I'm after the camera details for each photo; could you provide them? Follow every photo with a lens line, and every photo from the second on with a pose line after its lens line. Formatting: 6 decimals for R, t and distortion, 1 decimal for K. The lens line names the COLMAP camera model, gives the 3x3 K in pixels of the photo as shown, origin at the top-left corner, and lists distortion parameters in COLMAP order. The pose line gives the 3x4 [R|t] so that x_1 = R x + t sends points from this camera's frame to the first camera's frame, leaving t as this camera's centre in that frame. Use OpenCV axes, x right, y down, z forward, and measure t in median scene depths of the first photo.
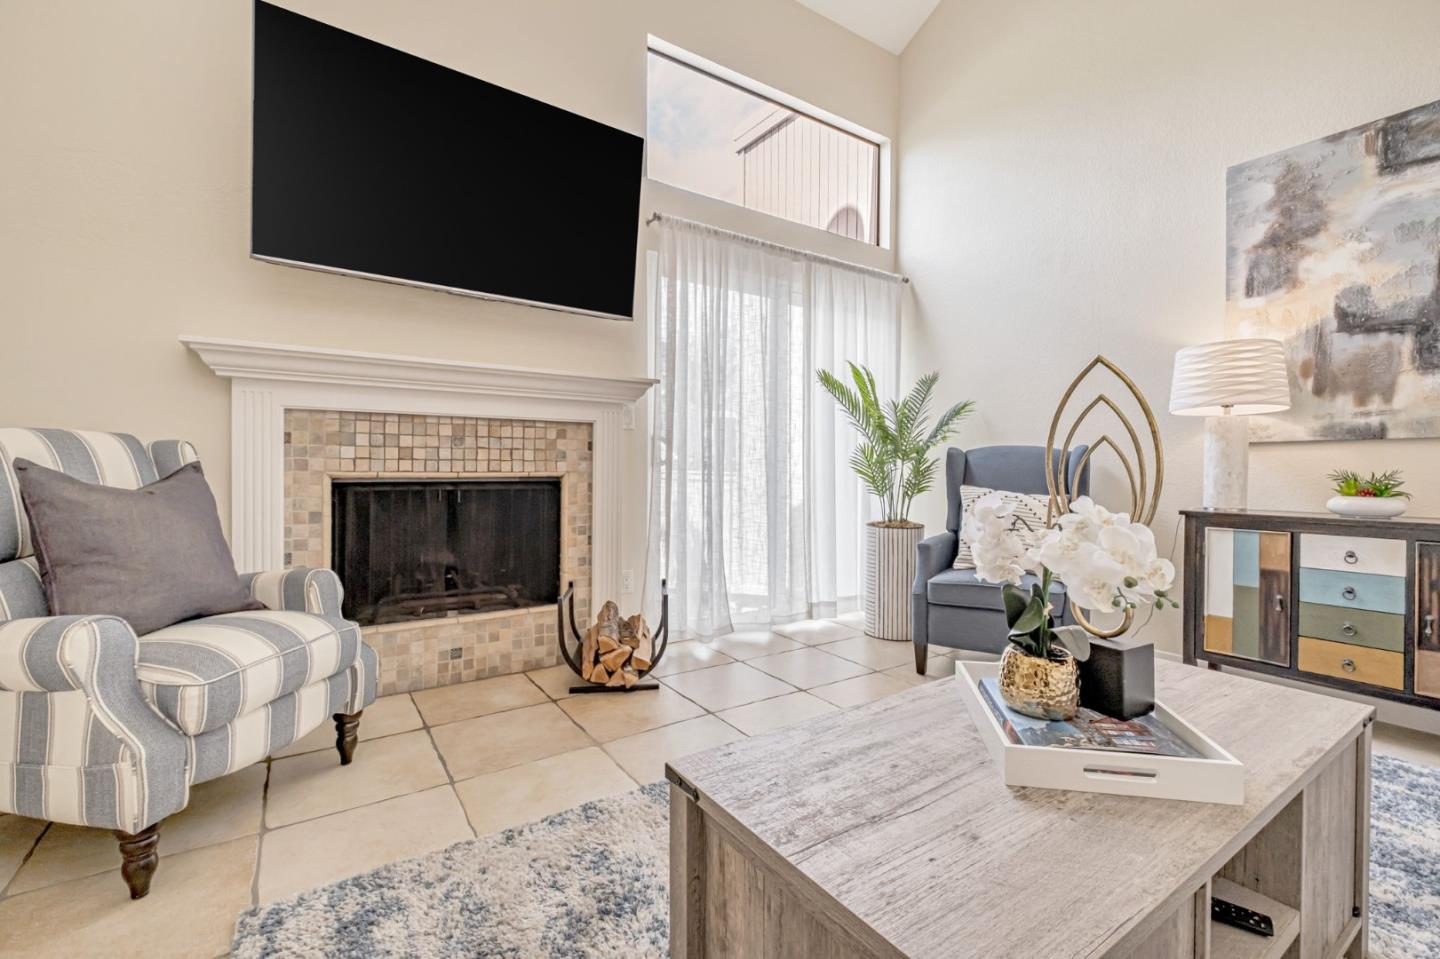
lens RADIAL K [[628.4, 0, 723.4], [0, 628.4, 474.4], [0, 0, 1]] dist [0.006617, -0.004680]
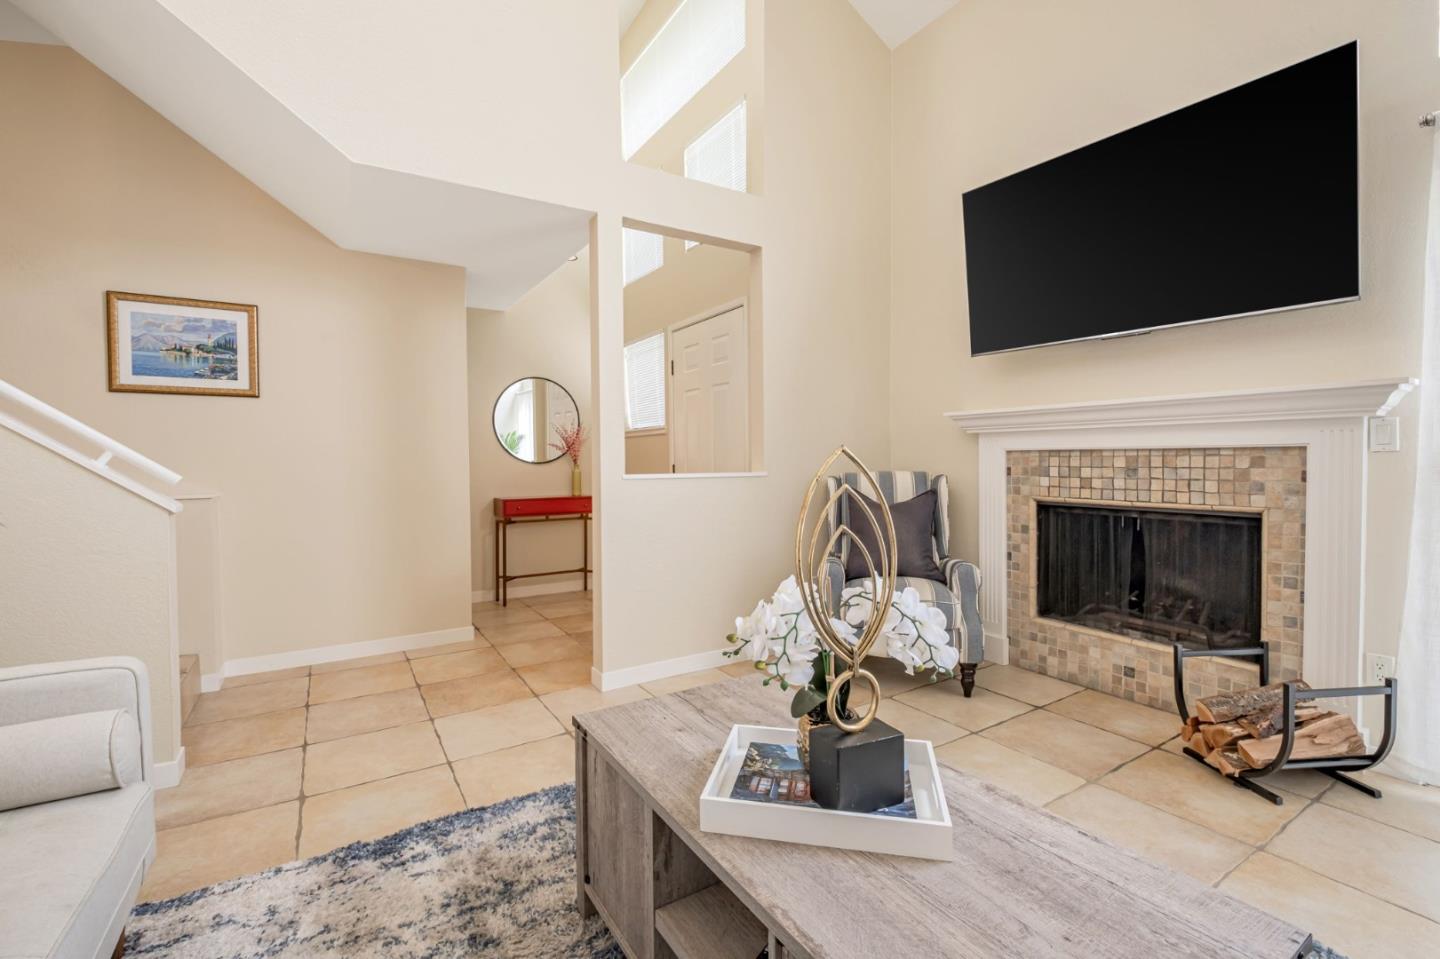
lens RADIAL K [[631.9, 0, 718.9], [0, 631.9, 466.0], [0, 0, 1]] dist [0.006599, -0.007454]
pose [[-0.038127, 0.006991, -0.999248, 0.711456], [-0.005829, 0.999957, 0.007218, -0.070855], [0.999256, 0.006100, -0.038085, 0.370085]]
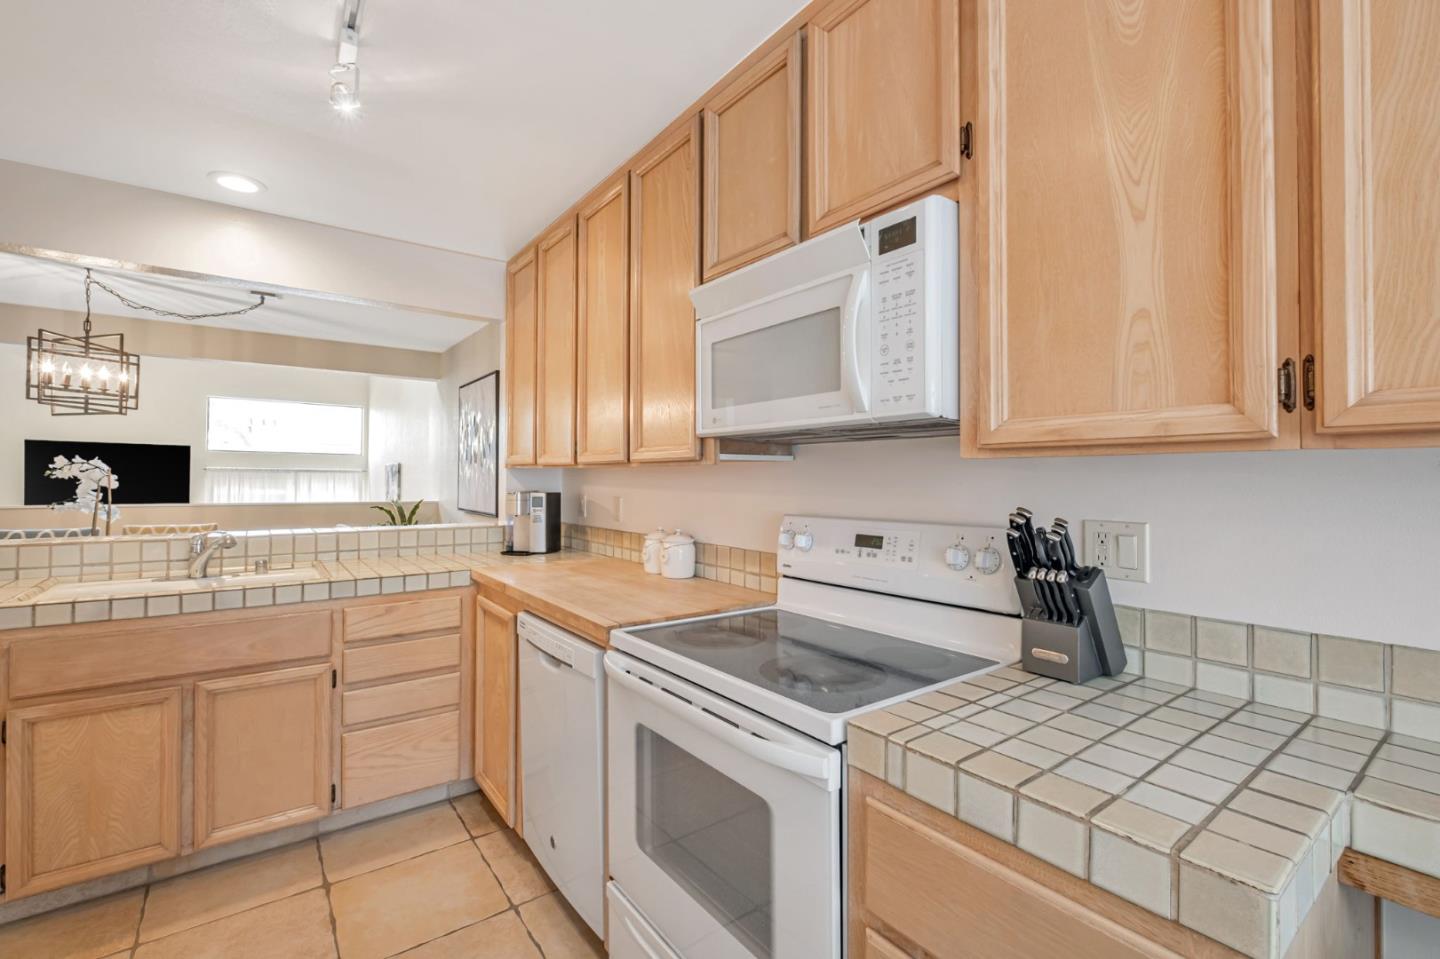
lens RADIAL K [[626.7, 0, 718.9], [0, 626.7, 469.2], [0, 0, 1]] dist [-0.001962, -0.000705]
pose [[0.998983, 0.003653, 0.044936, 2.431289], [-0.002469, 0.999649, -0.026394, -0.422387], [-0.045017, 0.026256, 0.998641, -2.167148]]
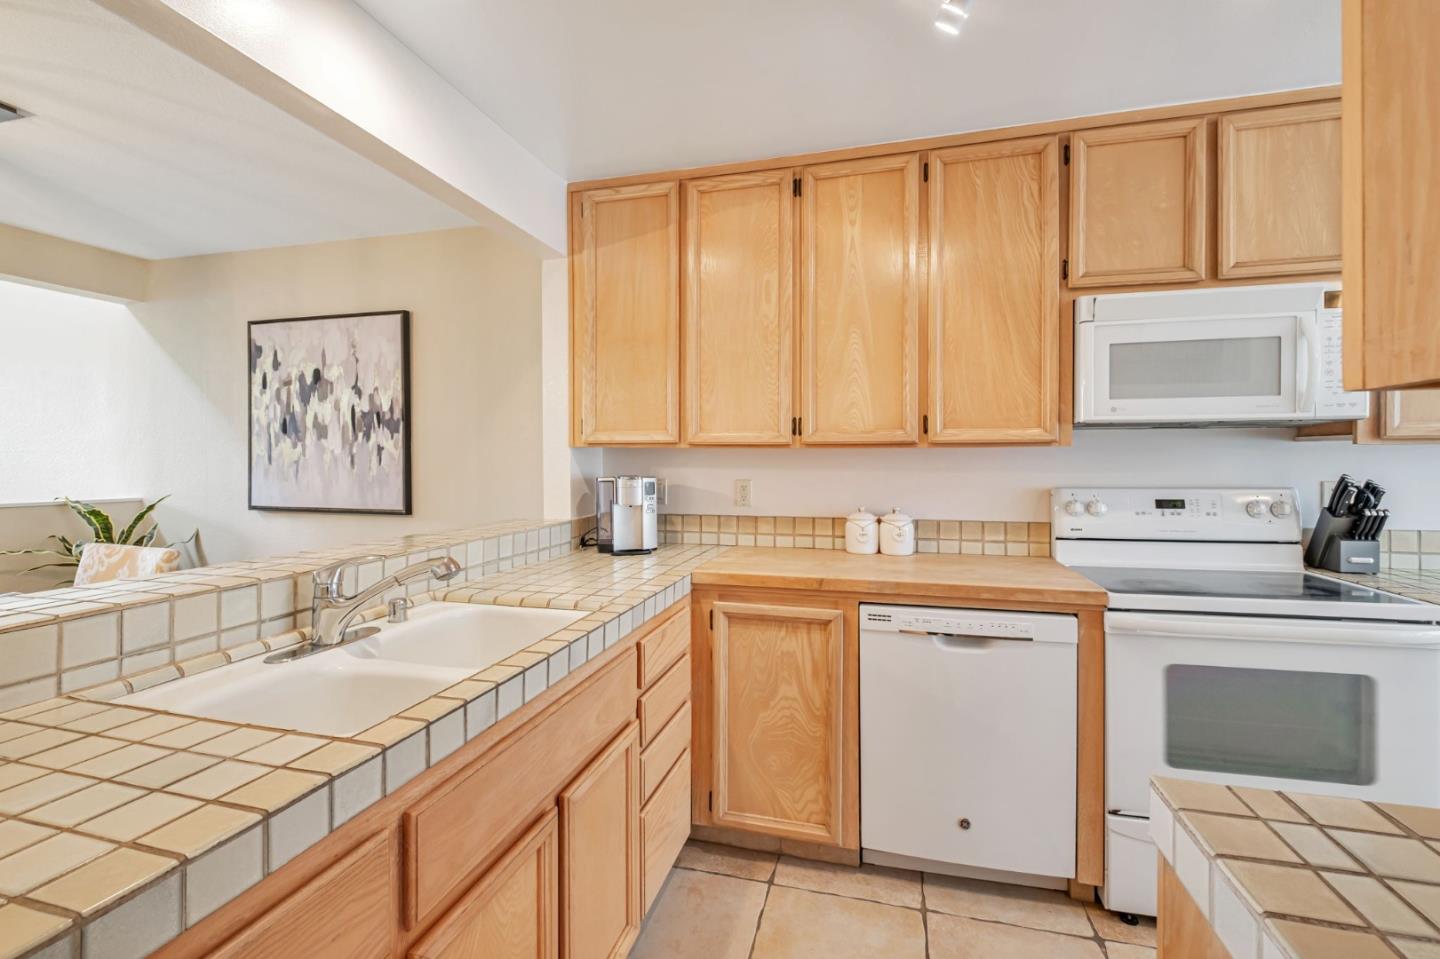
lens RADIAL K [[631.9, 0, 718.9], [0, 631.9, 466.0], [0, 0, 1]] dist [0.006599, -0.007454]
pose [[0.755800, -0.009127, 0.654739, 1.539310], [0.010560, 0.999943, 0.001749, -0.426656], [-0.654718, 0.005592, 0.755853, -1.772005]]
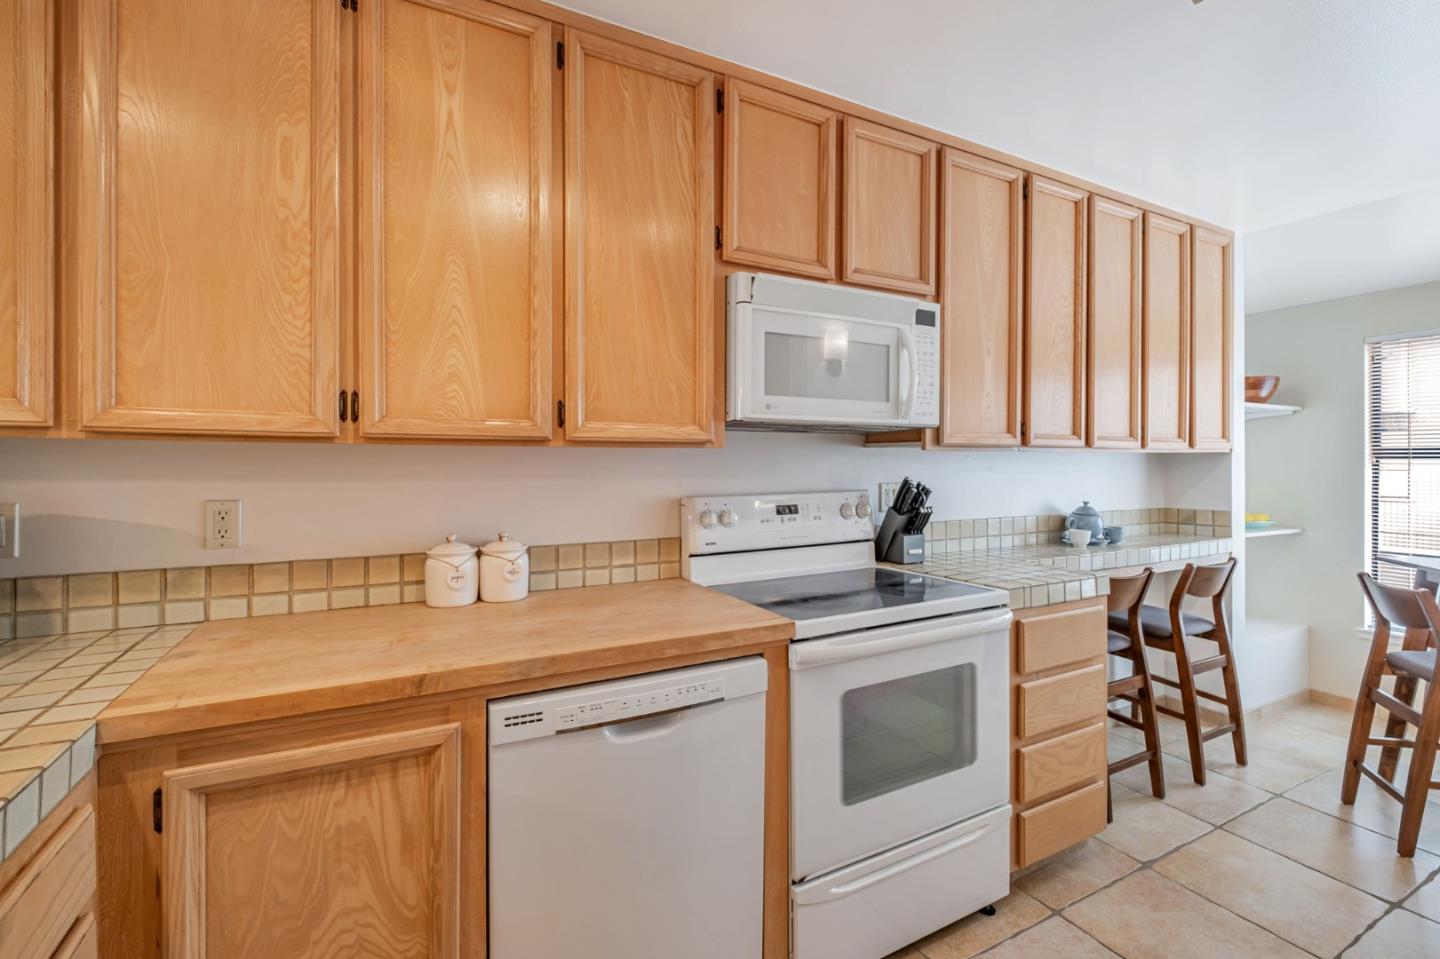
lens RADIAL K [[631.9, 0, 718.9], [0, 631.9, 466.0], [0, 0, 1]] dist [0.006599, -0.007454]
pose [[0.107697, -0.005043, 0.994171, 1.737463], [0.013687, 0.999900, 0.003589, -0.428924], [-0.994090, 0.013220, 0.107756, -1.510909]]
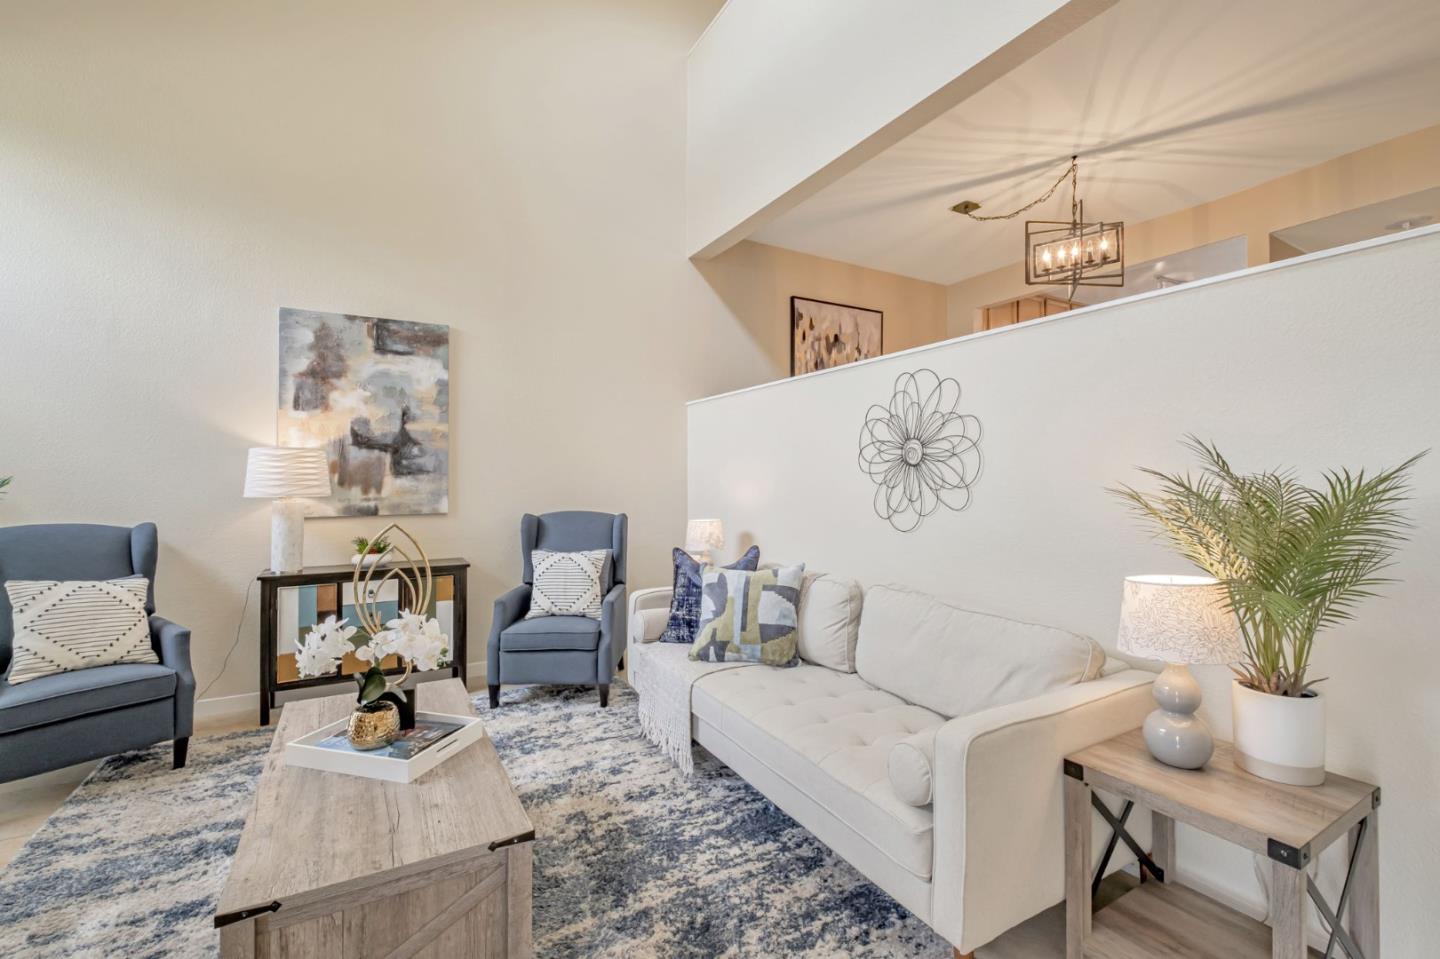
lens RADIAL K [[628.4, 0, 723.4], [0, 628.4, 474.4], [0, 0, 1]] dist [0.006617, -0.004680]
pose [[0.078635, 0.006938, 0.996879, -0.458523], [0.012280, 0.999893, -0.007928, -0.129060], [-0.996828, 0.012865, 0.078542, -0.013506]]
